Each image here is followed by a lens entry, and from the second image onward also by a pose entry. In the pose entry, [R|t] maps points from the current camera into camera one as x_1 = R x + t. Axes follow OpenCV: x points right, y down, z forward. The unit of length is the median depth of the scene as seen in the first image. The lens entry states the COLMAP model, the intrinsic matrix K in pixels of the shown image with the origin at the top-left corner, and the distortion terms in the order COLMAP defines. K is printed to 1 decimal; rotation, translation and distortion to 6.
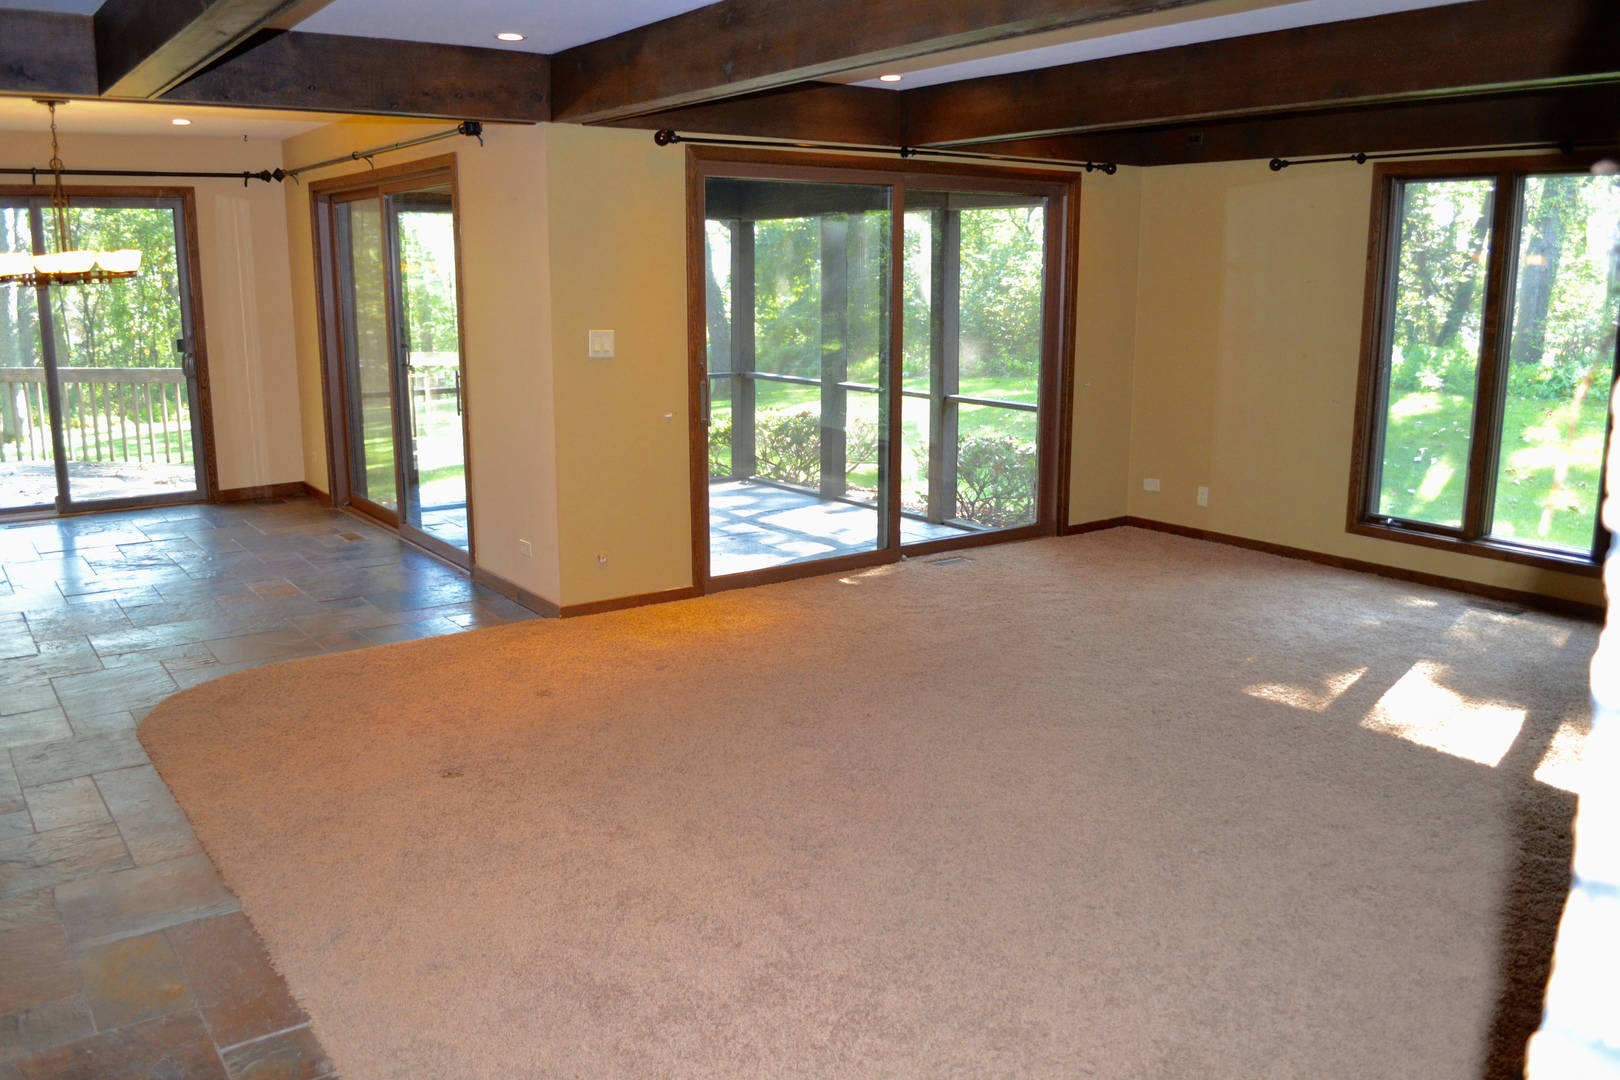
lens RADIAL K [[1300.6, 0, 806.8], [0, 1300.6, 543.3], [0, 0, 1]] dist [-0.085640, 0.013773]
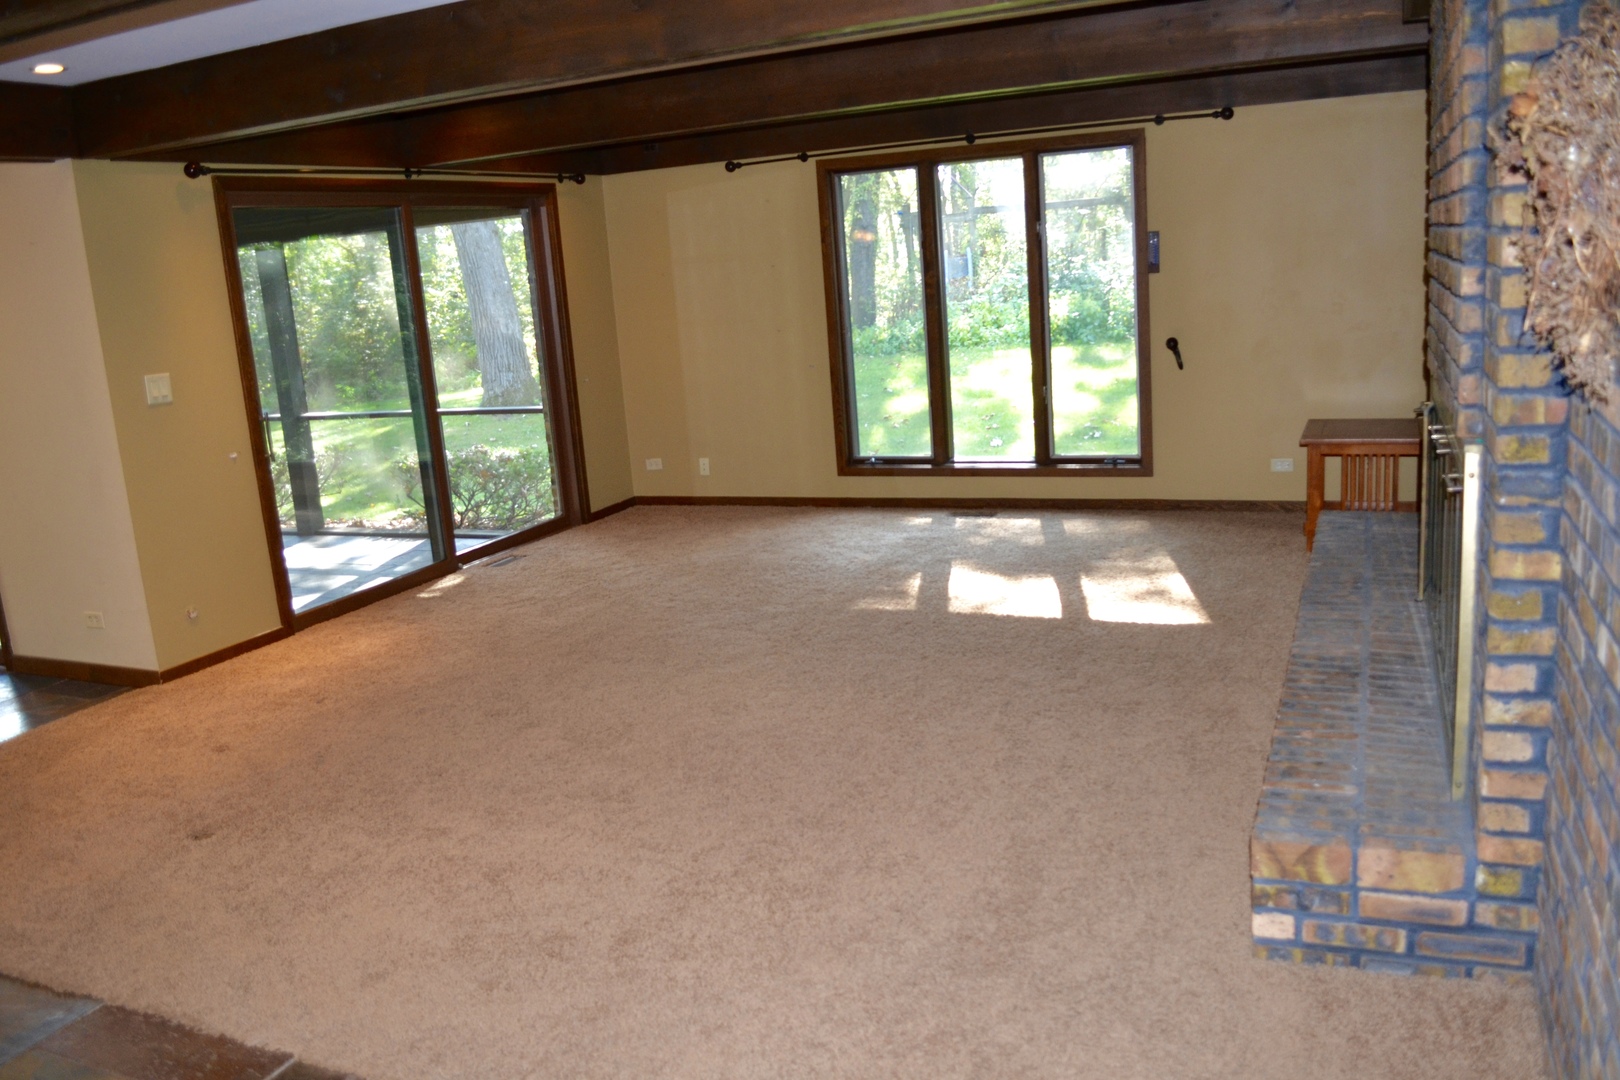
lens RADIAL K [[1300.6, 0, 818.4], [0, 1300.6, 537.7], [0, 0, 1]] dist [-0.085640, 0.013773]
pose [[0.865242, -0.168185, 0.472303, -0.182820], [0.174290, 0.984201, 0.031175, 0.007530], [-0.470084, 0.055344, 0.880885, -0.035845]]
